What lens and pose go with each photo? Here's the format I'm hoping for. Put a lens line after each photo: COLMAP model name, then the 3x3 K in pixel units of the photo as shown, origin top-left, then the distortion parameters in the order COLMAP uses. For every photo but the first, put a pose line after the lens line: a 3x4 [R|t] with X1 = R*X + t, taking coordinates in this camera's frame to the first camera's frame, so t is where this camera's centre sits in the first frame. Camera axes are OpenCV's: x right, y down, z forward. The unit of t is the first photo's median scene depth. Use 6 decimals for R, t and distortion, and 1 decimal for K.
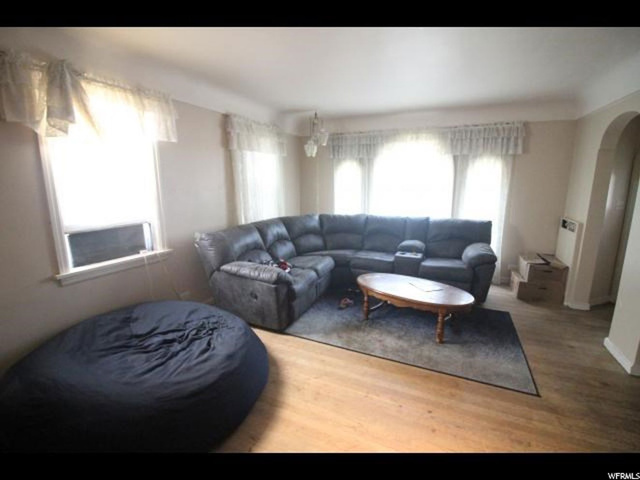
lens RADIAL K [[298.0, 0, 324.5], [0, 298.0, 239.7], [0, 0, 1]] dist [-0.002885, -0.000297]
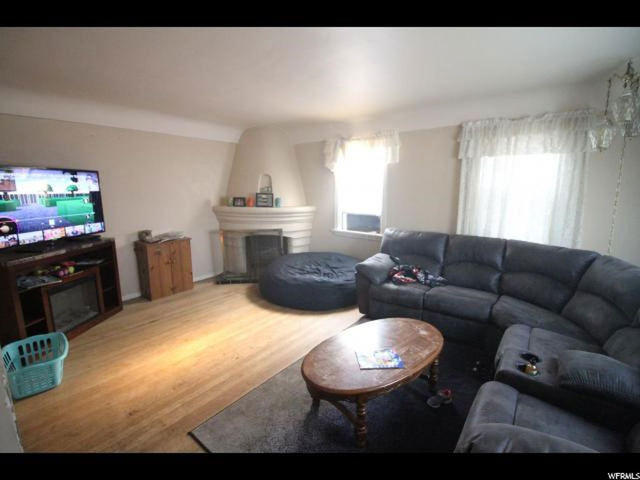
lens RADIAL K [[298.0, 0, 323.2], [0, 298.0, 241.0], [0, 0, 1]] dist [-0.002885, -0.000297]
pose [[-0.248686, 0.167669, -0.953962, 1.211263], [-0.192166, 0.956783, 0.218260, -0.254852], [0.949330, 0.237597, -0.205718, 1.259997]]
